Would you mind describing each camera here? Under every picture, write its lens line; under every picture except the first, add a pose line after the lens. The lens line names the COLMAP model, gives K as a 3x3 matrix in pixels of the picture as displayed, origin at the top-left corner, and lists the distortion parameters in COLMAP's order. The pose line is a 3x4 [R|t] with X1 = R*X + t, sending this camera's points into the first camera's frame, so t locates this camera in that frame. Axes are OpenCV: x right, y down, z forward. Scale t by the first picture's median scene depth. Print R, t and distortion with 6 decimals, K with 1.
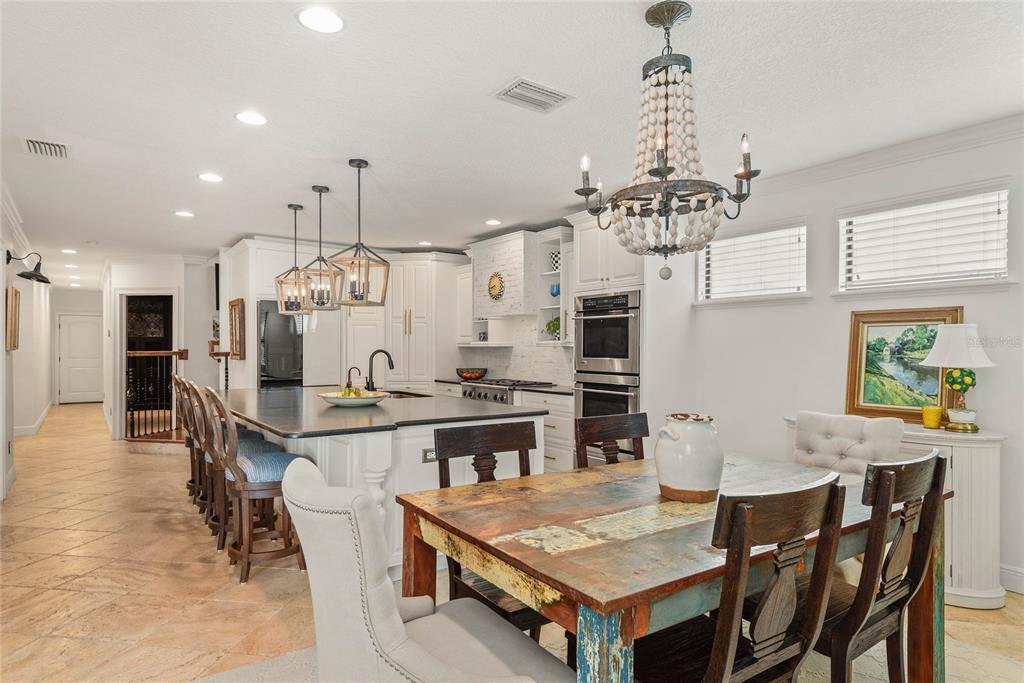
lens RADIAL K [[599.6, 0, 505.4], [0, 599.6, 344.2], [0, 0, 1]] dist [0.026605, -0.000802]
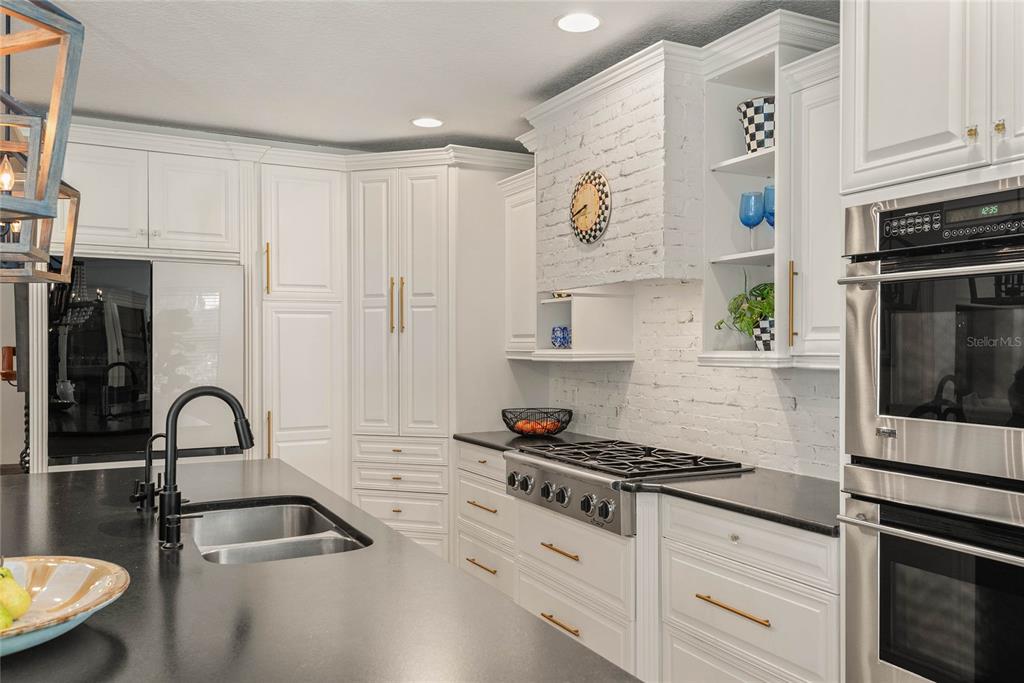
lens RADIAL K [[808.7, 0, 509.1], [0, 808.7, 348.4], [0, 0, 1]] dist [0.009255, 0.000681]
pose [[0.991020, -0.000425, -0.133713, 0.002961], [0.001554, 0.999964, 0.008338, -0.011161], [0.133704, -0.008471, 0.990985, 0.494823]]
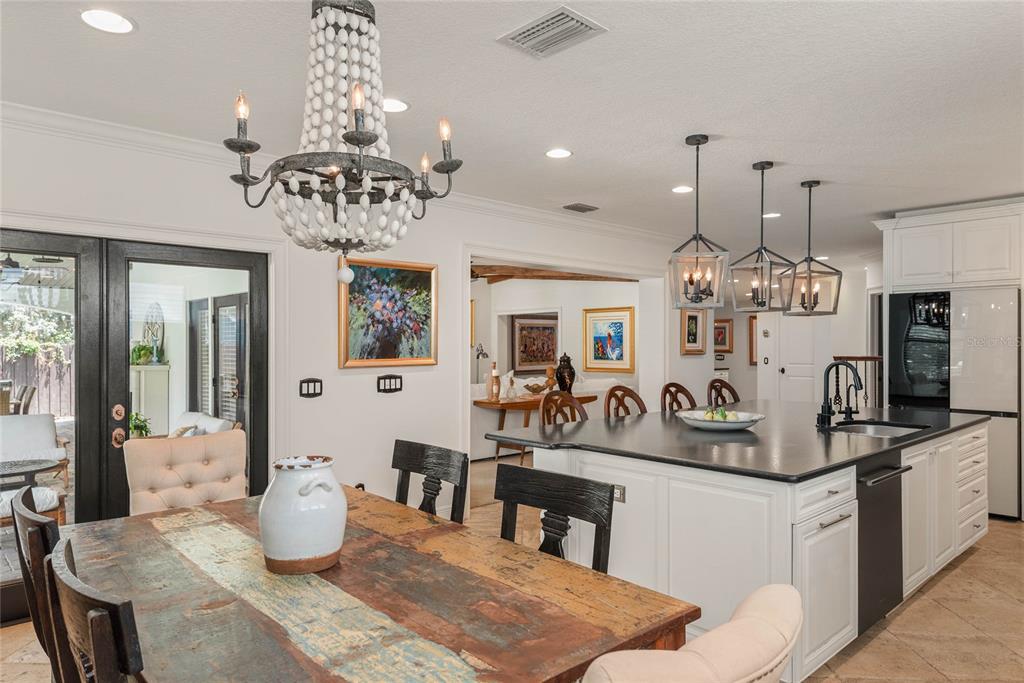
lens RADIAL K [[649.7, 0, 510.1], [0, 649.7, 345.7], [0, 0, 1]] dist [0.014654, 0.000863]
pose [[0.125504, 0.000085, -0.992093, 0.429472], [0.007240, 0.999973, 0.001002, -0.010554], [0.992067, -0.007308, 0.125500, 0.424196]]
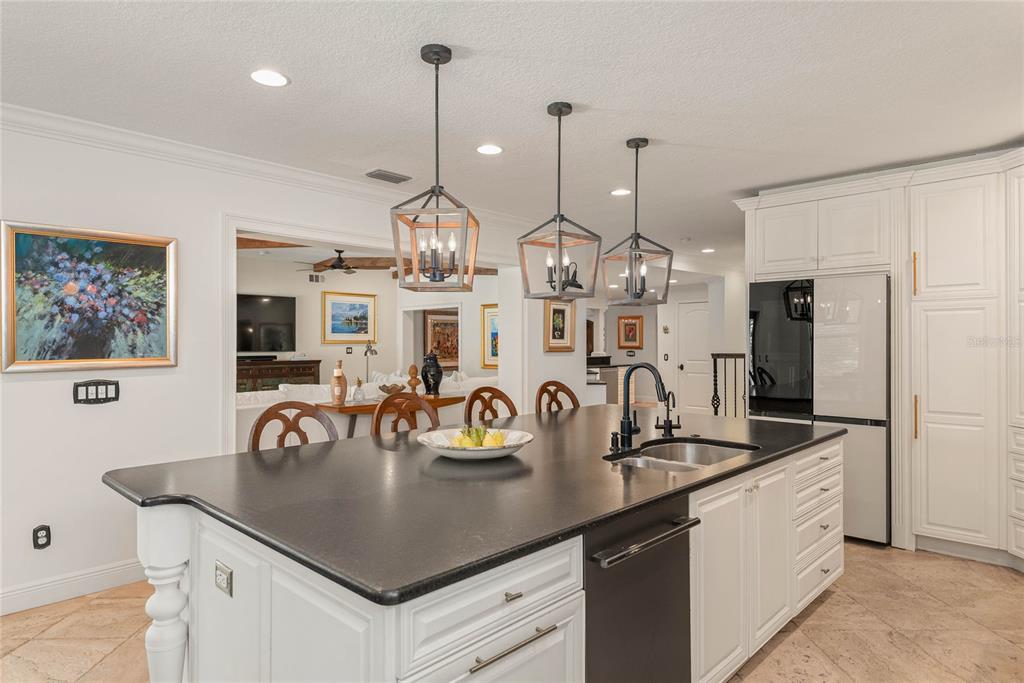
lens RADIAL K [[600.3, 0, 512.0], [0, 600.3, 341.5], [0, 0, 1]] dist [0.025677, -0.003119]
pose [[0.186219, -0.000692, -0.982508, 0.250730], [0.007131, 0.999974, 0.000648, -0.009040], [0.982482, -0.007127, 0.186220, 0.651910]]
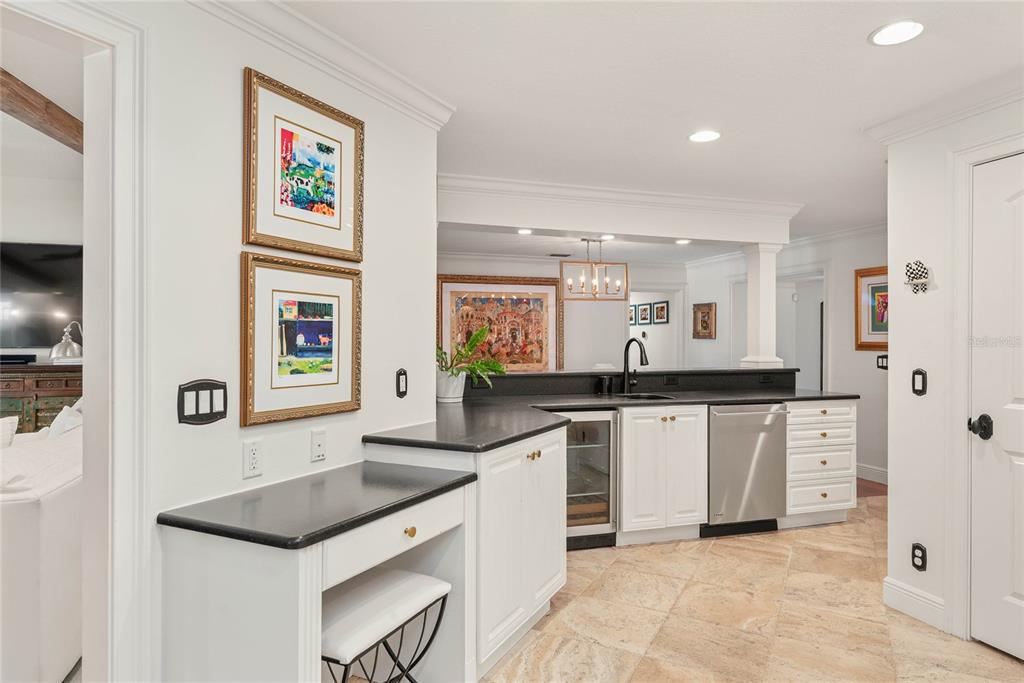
lens RADIAL K [[649.7, 0, 503.2], [0, 649.7, 344.3], [0, 0, 1]] dist [0.014654, 0.000863]
pose [[-0.294500, 0.003960, -0.955643, -0.844696], [0.003429, 0.999989, 0.003087, 0.010674], [0.955645, -0.002368, -0.294511, 1.277057]]
